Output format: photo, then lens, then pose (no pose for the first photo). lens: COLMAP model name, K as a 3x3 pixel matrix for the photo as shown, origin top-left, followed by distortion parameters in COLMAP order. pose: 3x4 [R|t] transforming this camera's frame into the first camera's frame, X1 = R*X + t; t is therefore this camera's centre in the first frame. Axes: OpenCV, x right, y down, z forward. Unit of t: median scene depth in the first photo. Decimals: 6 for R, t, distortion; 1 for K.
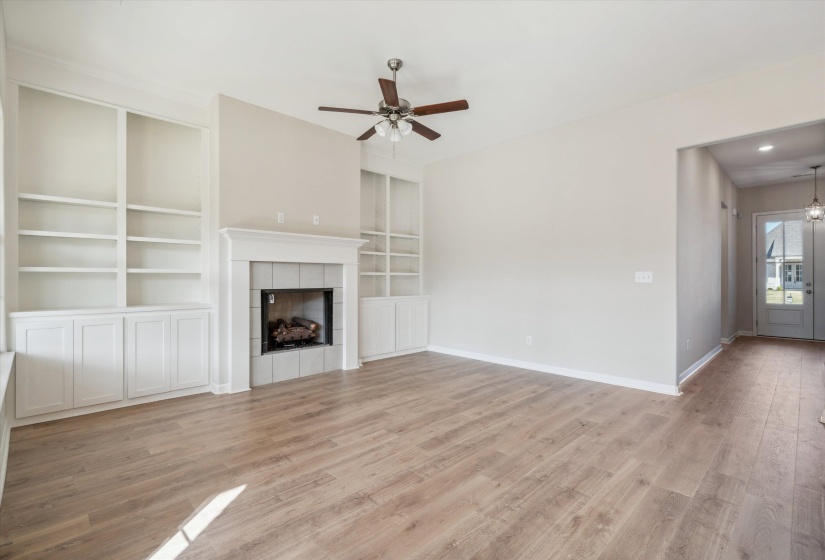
lens RADIAL K [[388.8, 0, 411.9], [0, 388.8, 280.5], [0, 0, 1]] dist [0.003391, -0.000538]
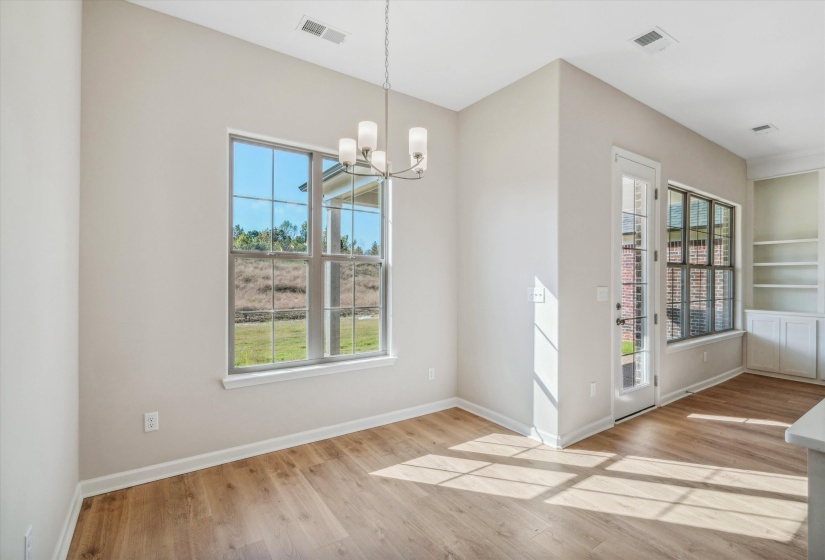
lens RADIAL K [[379.4, 0, 412.9], [0, 379.4, 275.1], [0, 0, 1]] dist [0.001841, 0.000106]
pose [[-0.177082, -0.012367, -0.984118, 0.721564], [-0.010746, 0.999886, -0.010631, -0.032228], [0.984137, 0.008693, -0.177195, -0.161765]]
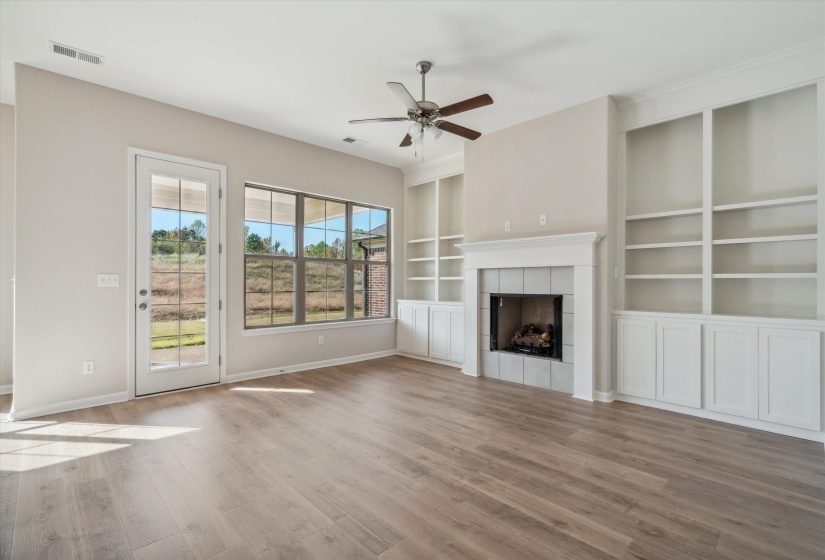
lens RADIAL K [[388.8, 0, 411.9], [0, 388.8, 280.5], [0, 0, 1]] dist [0.003391, -0.000538]
pose [[-0.015565, -0.008875, -0.999839, 0.755861], [-0.006242, 0.999942, -0.008779, -0.002847], [0.999859, 0.006104, -0.015619, 0.787262]]
